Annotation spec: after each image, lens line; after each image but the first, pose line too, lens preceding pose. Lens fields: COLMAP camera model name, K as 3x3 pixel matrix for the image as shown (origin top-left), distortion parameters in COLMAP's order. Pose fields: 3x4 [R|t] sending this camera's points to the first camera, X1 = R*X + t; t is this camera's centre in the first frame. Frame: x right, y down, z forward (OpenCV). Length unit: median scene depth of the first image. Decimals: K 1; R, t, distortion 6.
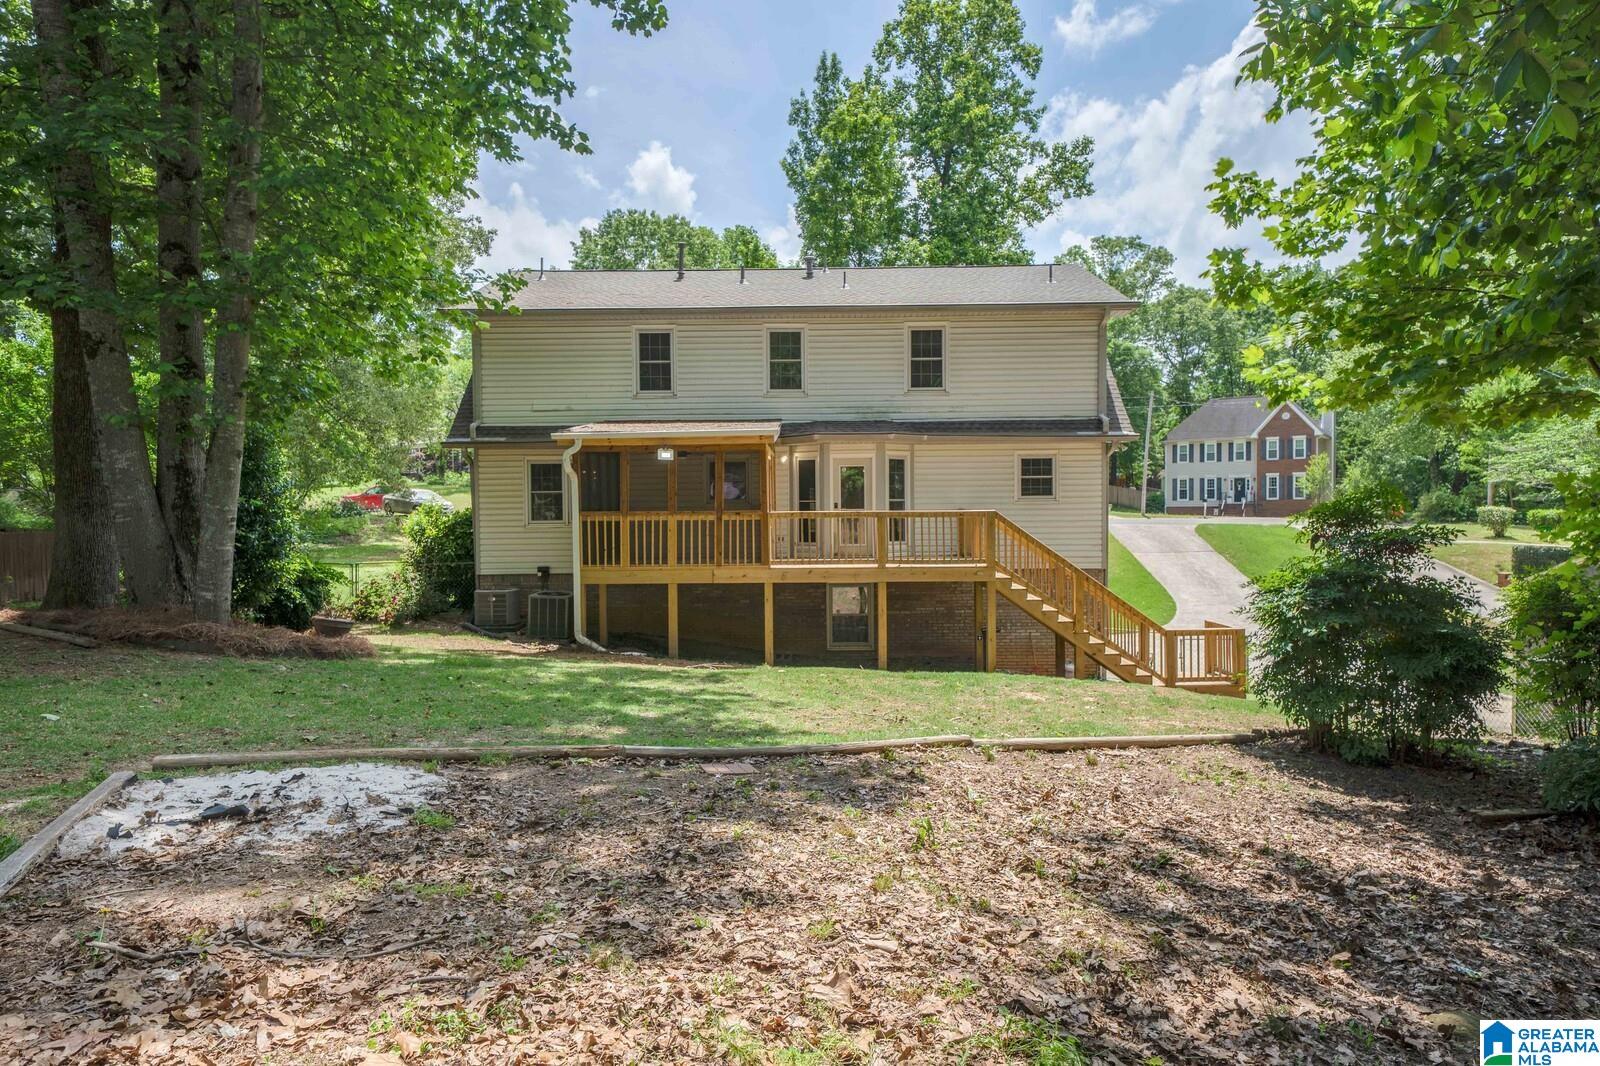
lens RADIAL K [[998.9, 0, 800.0], [0, 998.9, 533.0], [0, 0, 1]] dist [0.042775, 0.000327]
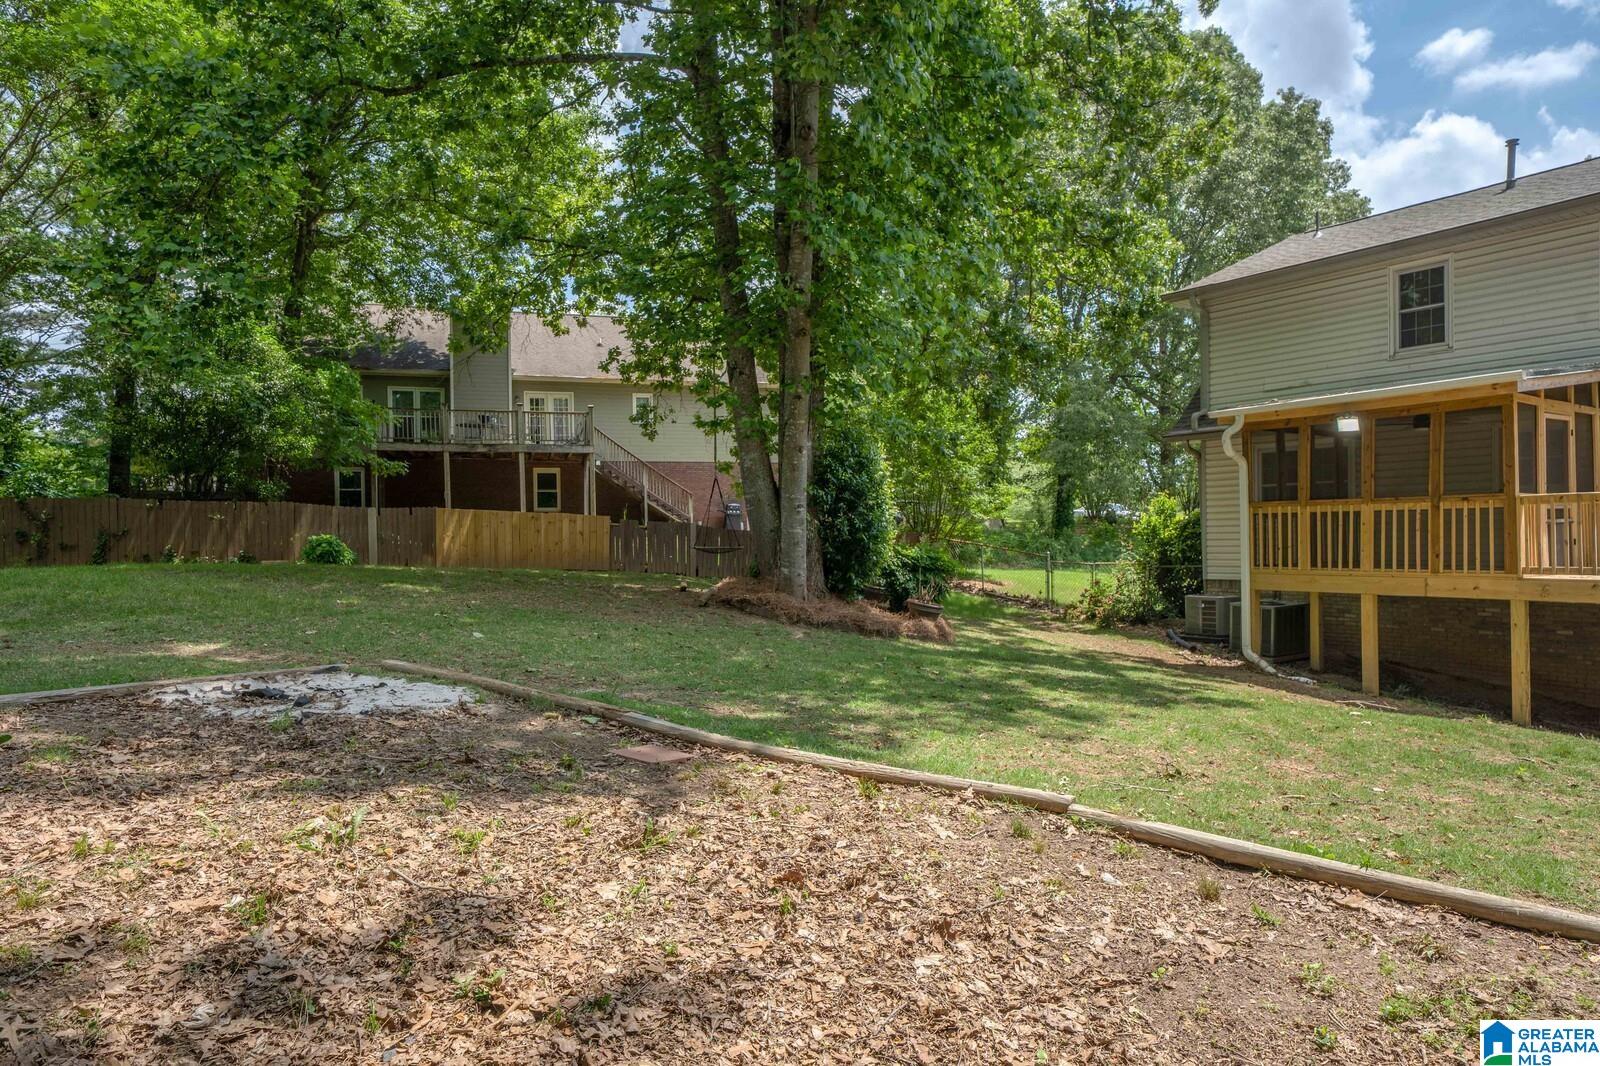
lens RADIAL K [[998.9, 0, 800.0], [0, 998.9, 533.0], [0, 0, 1]] dist [0.042775, 0.000327]
pose [[0.616657, 0.000496, -0.787232, 0.211288], [-0.014981, 0.999826, -0.011105, 0.019346], [0.787089, 0.018641, 0.616558, 0.188129]]
